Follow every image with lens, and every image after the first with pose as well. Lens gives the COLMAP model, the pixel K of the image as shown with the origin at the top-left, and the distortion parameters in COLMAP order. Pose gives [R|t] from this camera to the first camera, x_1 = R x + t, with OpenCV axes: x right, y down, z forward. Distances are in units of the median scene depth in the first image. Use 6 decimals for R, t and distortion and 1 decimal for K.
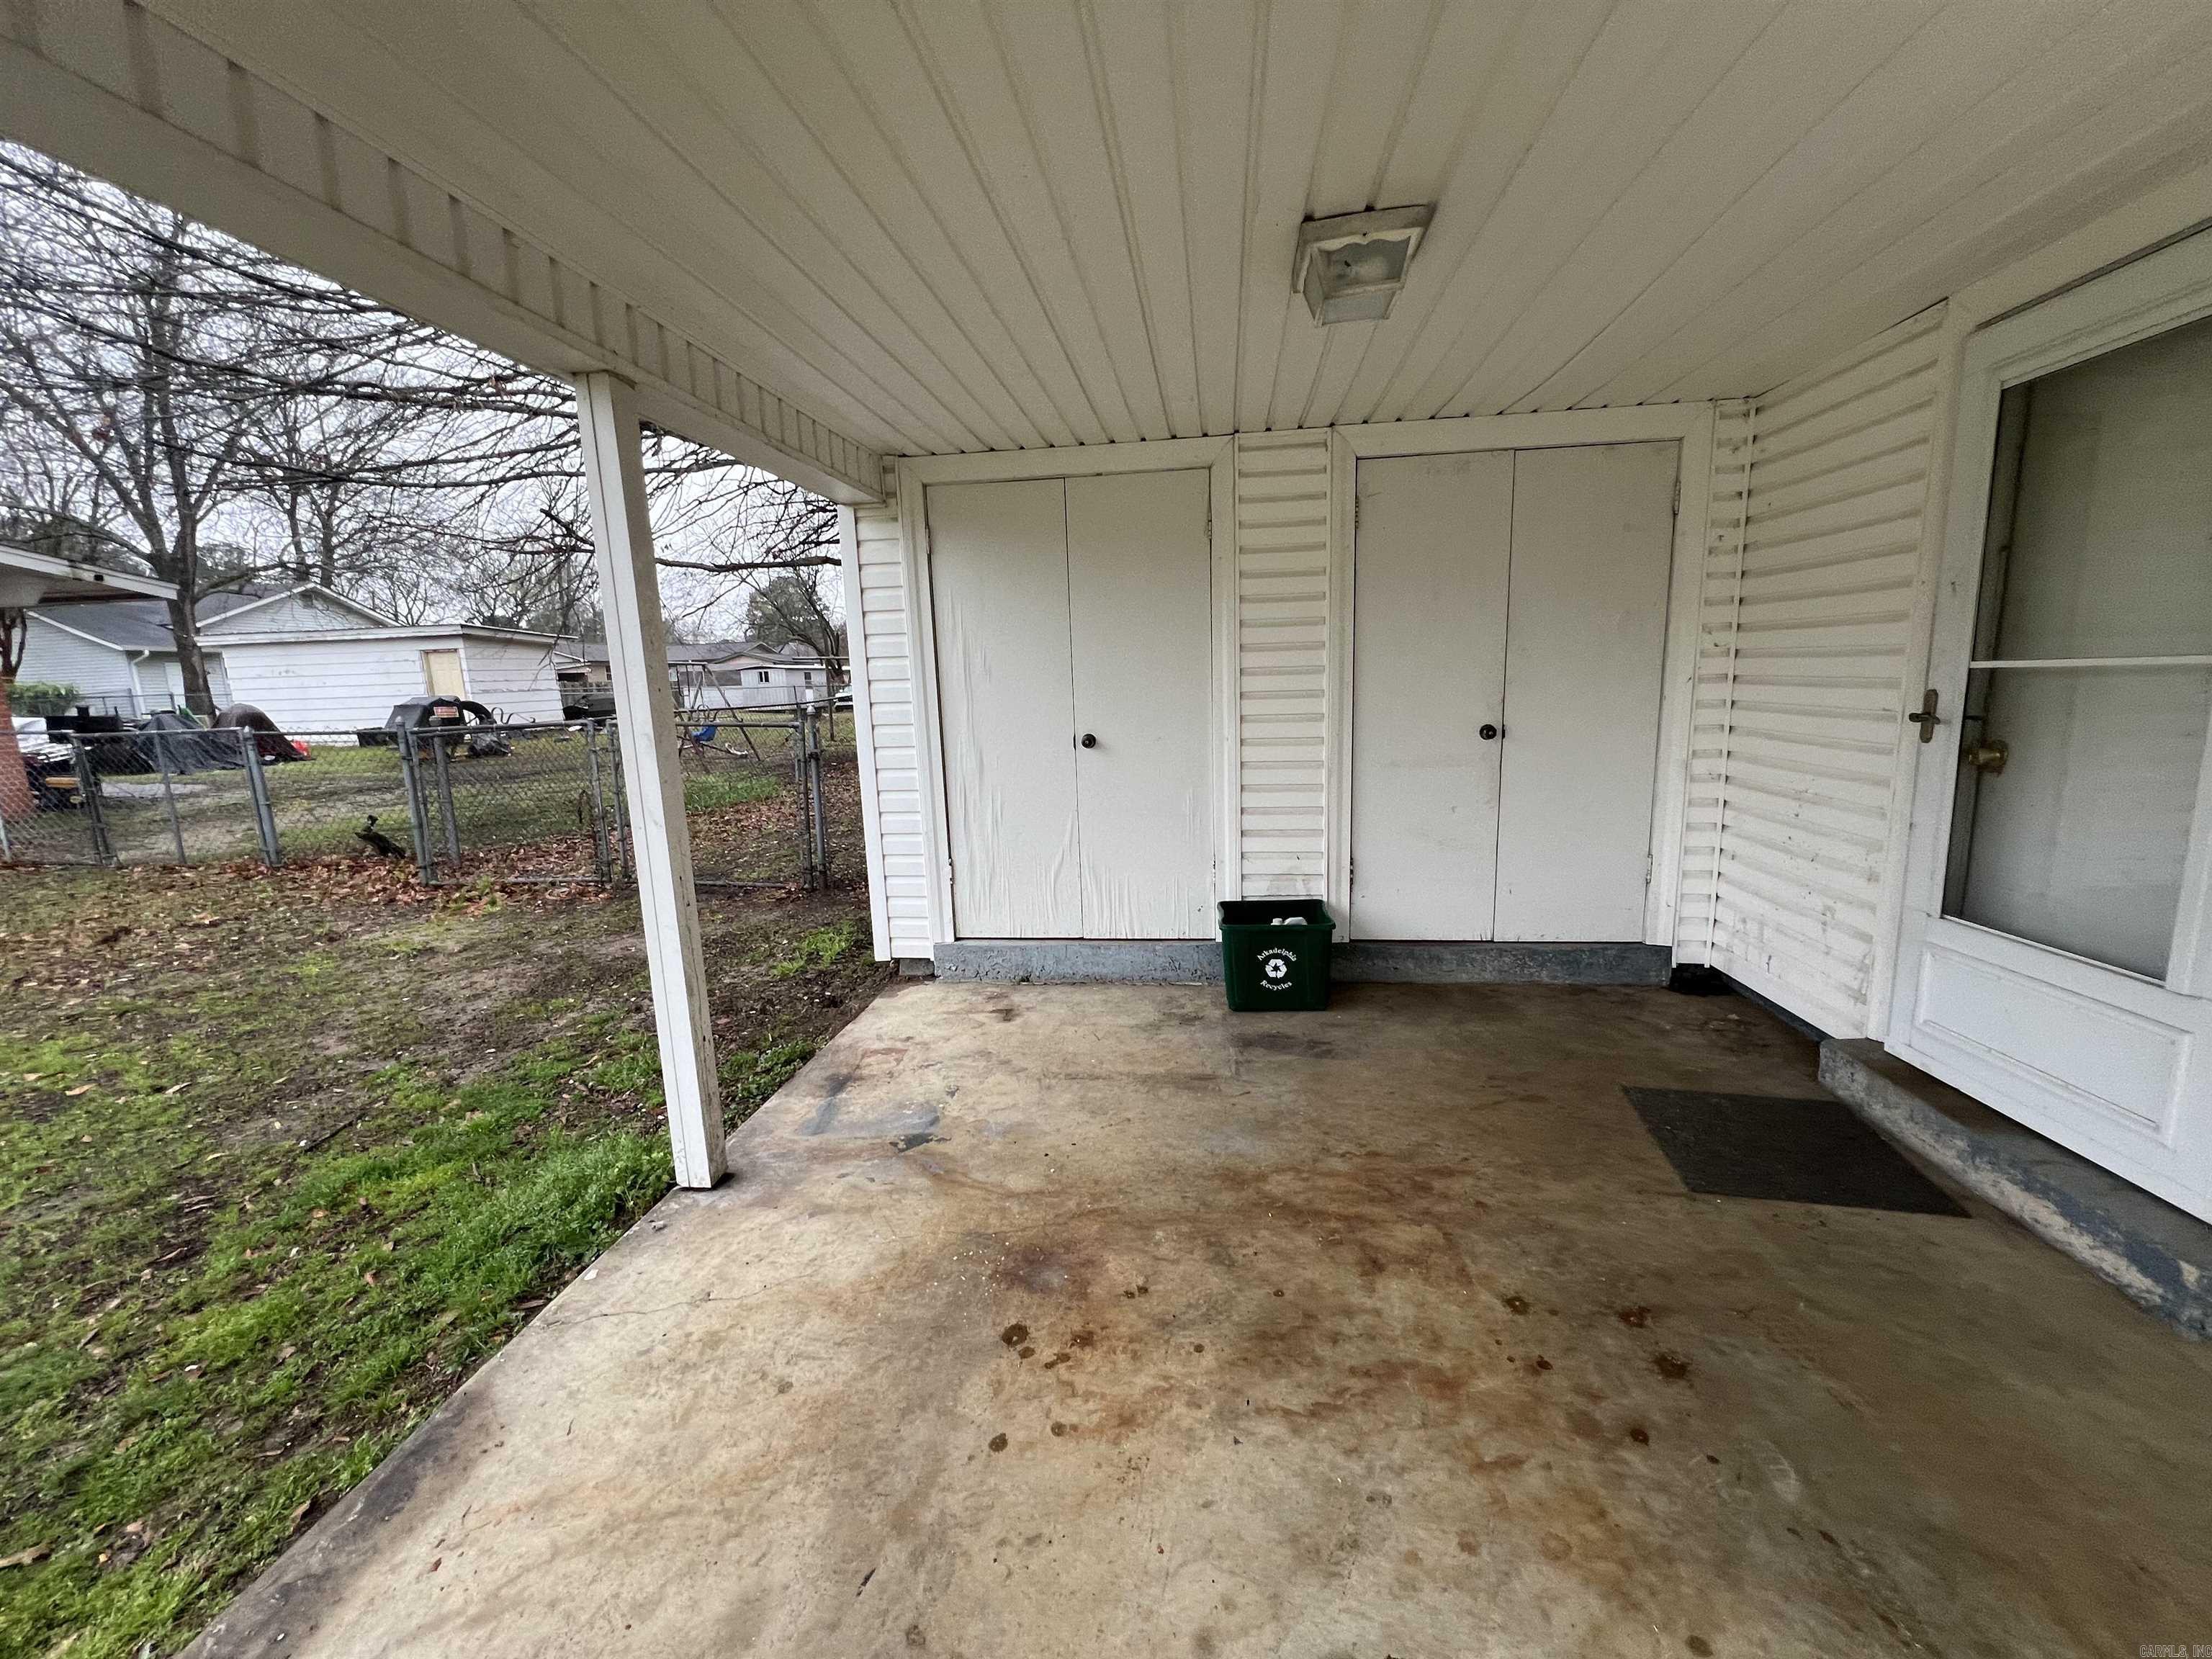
lens RADIAL K [[884.7, 0, 1104.3], [0, 884.7, 826.7], [0, 0, 1]] dist [-0.003279, -0.000115]
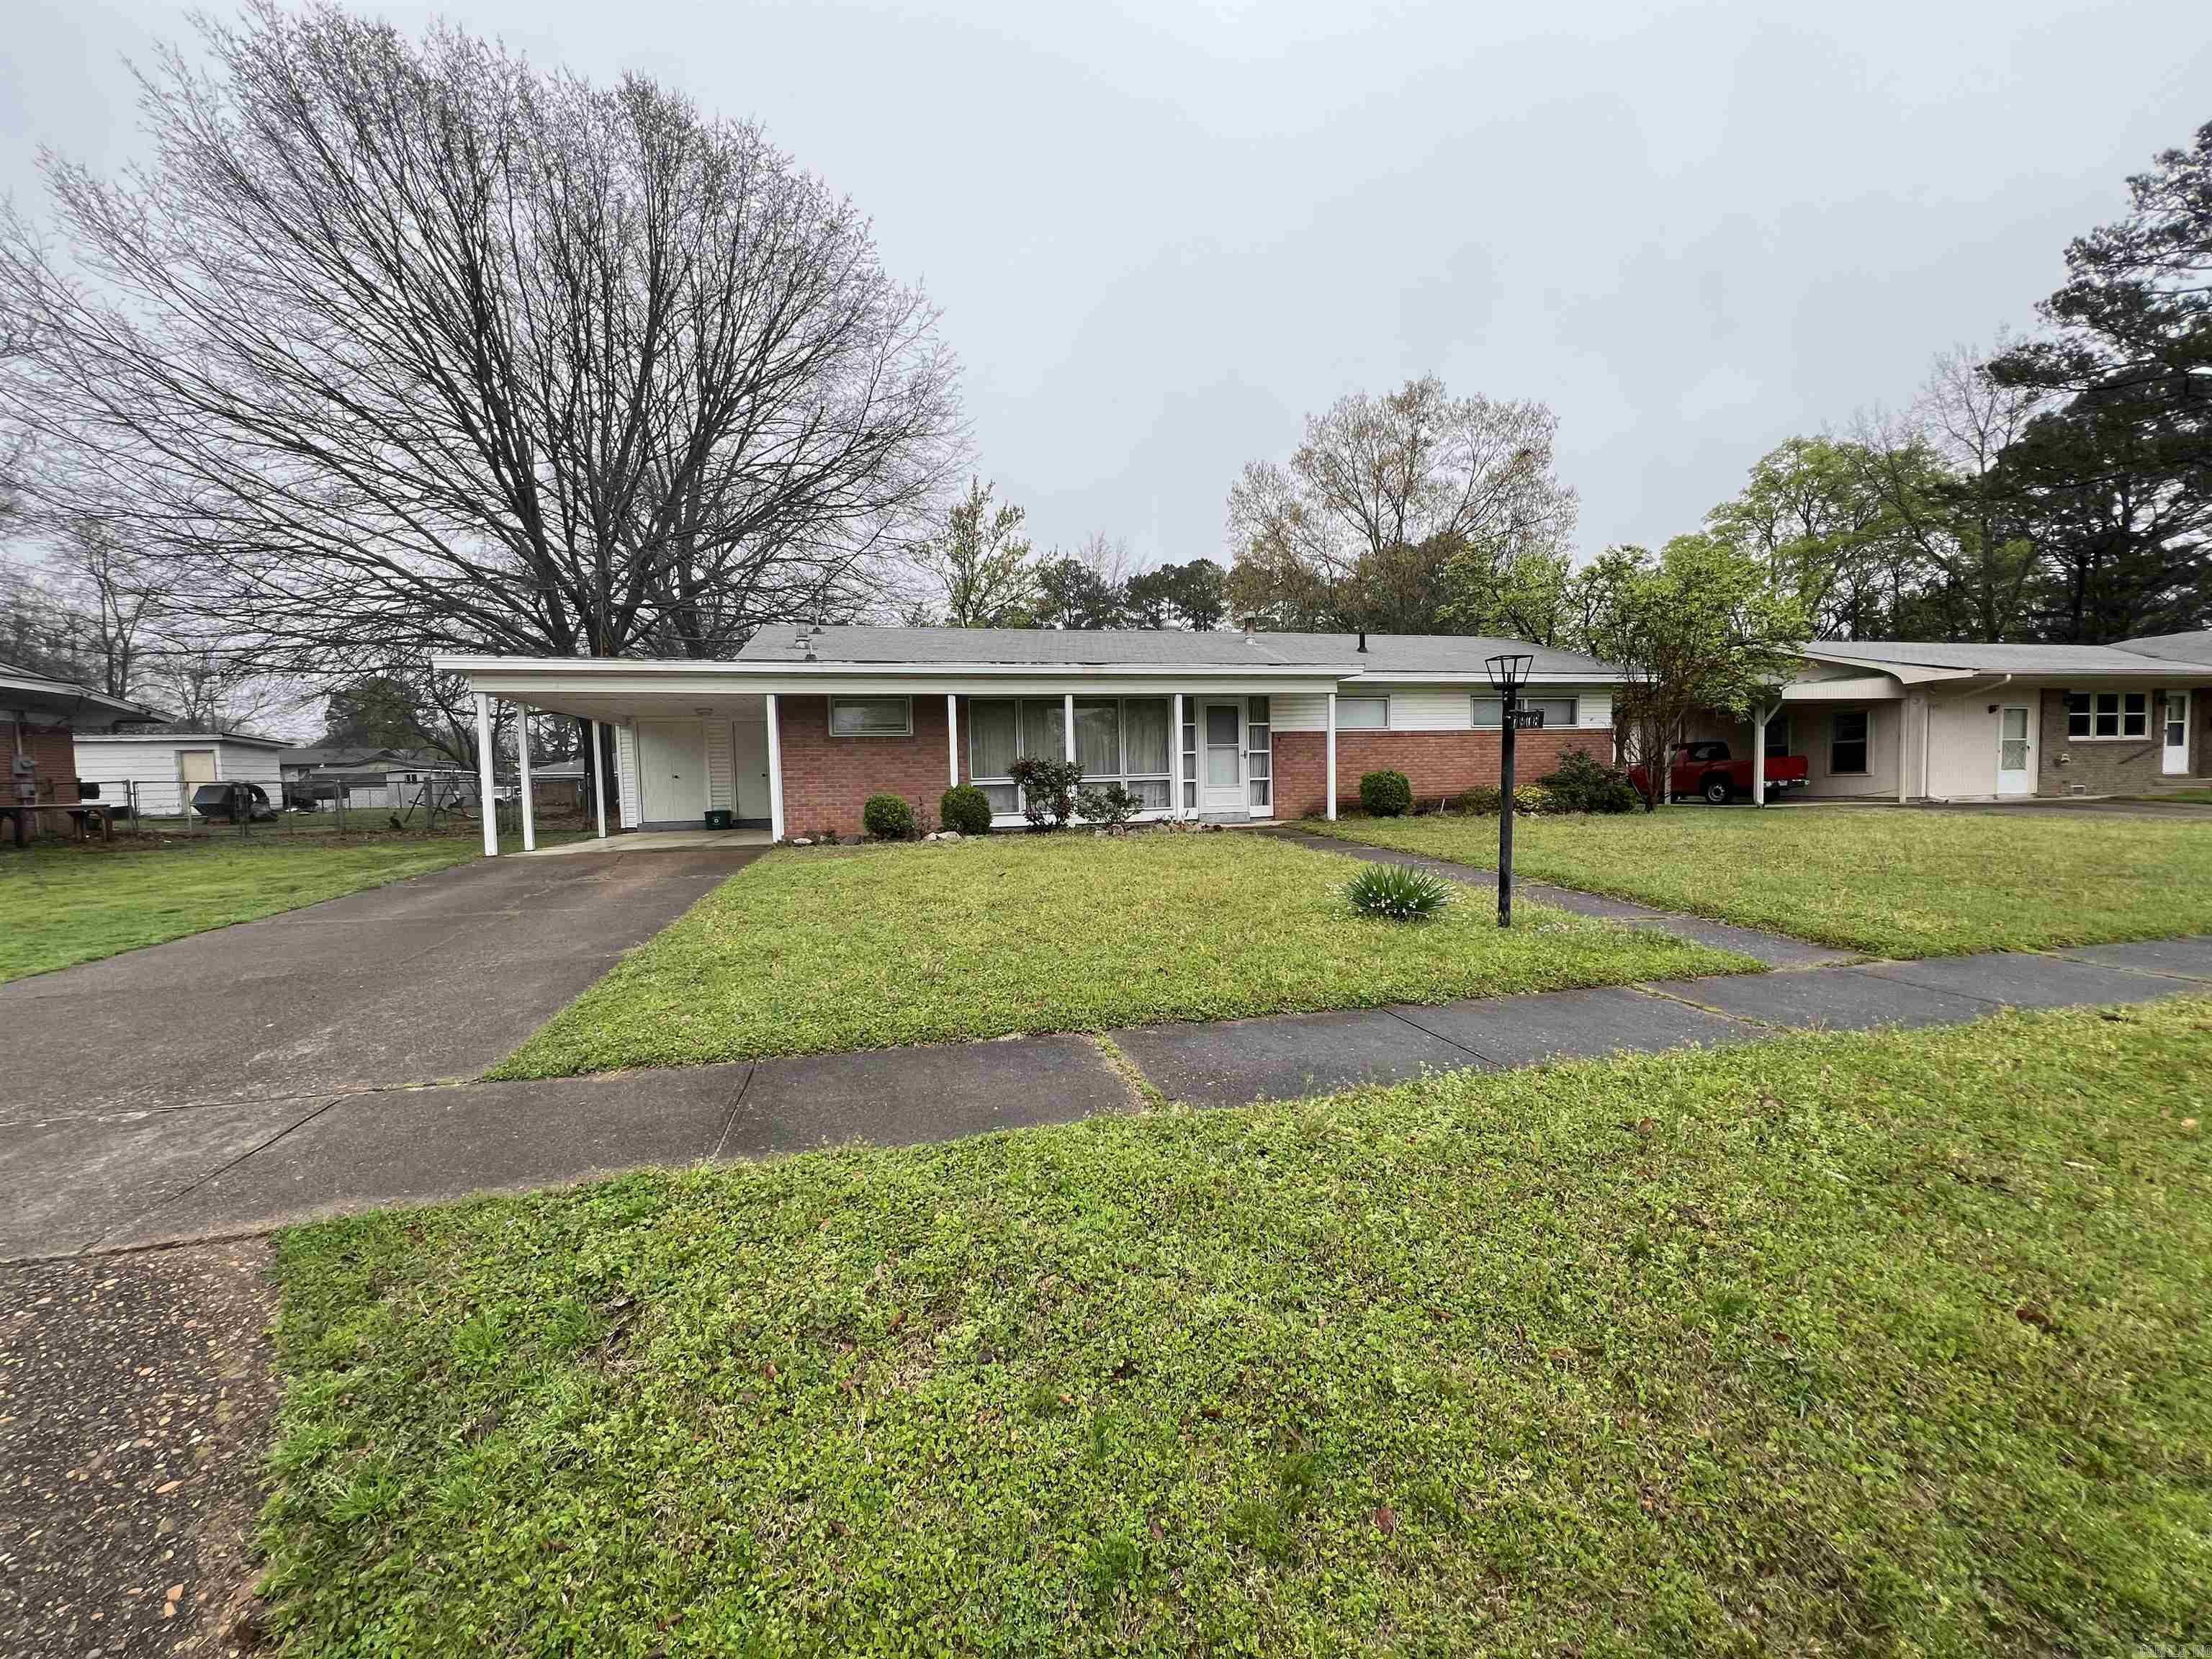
lens RADIAL K [[884.7, 0, 1102.0], [0, 884.7, 835.3], [0, 0, 1]] dist [-0.003279, -0.000115]
pose [[0.933487, -0.003537, 0.358594, 0.091436], [0.048069, 0.992161, -0.115348, 0.188892], [-0.355375, 0.124913, 0.926340, -0.911817]]
